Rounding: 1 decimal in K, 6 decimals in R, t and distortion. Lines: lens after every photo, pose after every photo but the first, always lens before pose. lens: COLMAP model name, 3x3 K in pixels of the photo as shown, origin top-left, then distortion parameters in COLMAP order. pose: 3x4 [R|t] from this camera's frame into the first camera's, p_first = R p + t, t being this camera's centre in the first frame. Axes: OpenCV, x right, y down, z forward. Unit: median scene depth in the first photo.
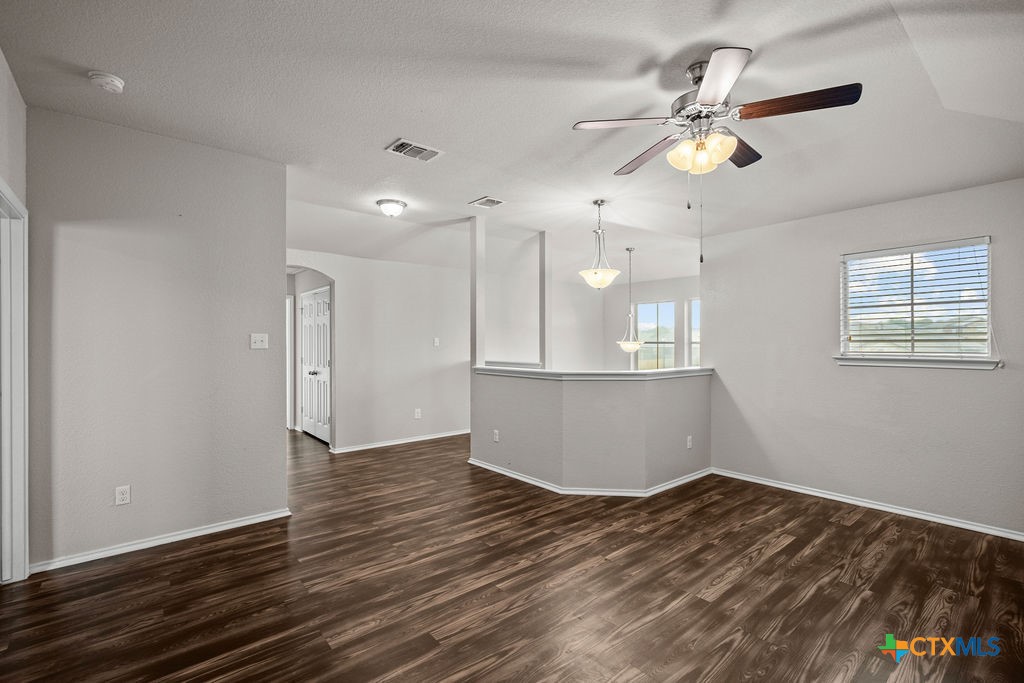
lens RADIAL K [[456.9, 0, 504.5], [0, 456.9, 342.4], [0, 0, 1]] dist [-0.001436, 0.000308]
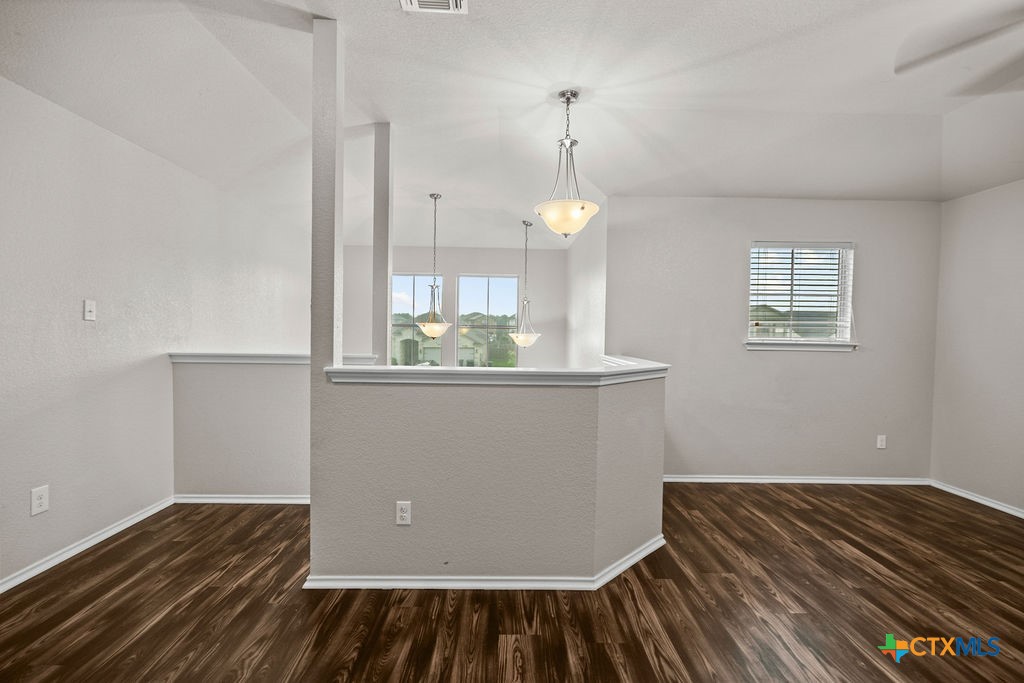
lens RADIAL K [[456.9, 0, 504.5], [0, 456.9, 342.4], [0, 0, 1]] dist [-0.001436, 0.000308]
pose [[0.628010, -0.005787, 0.778183, -0.425828], [-0.018815, 0.999567, 0.022617, 0.022050], [-0.777977, -0.028845, 0.627630, 0.842609]]
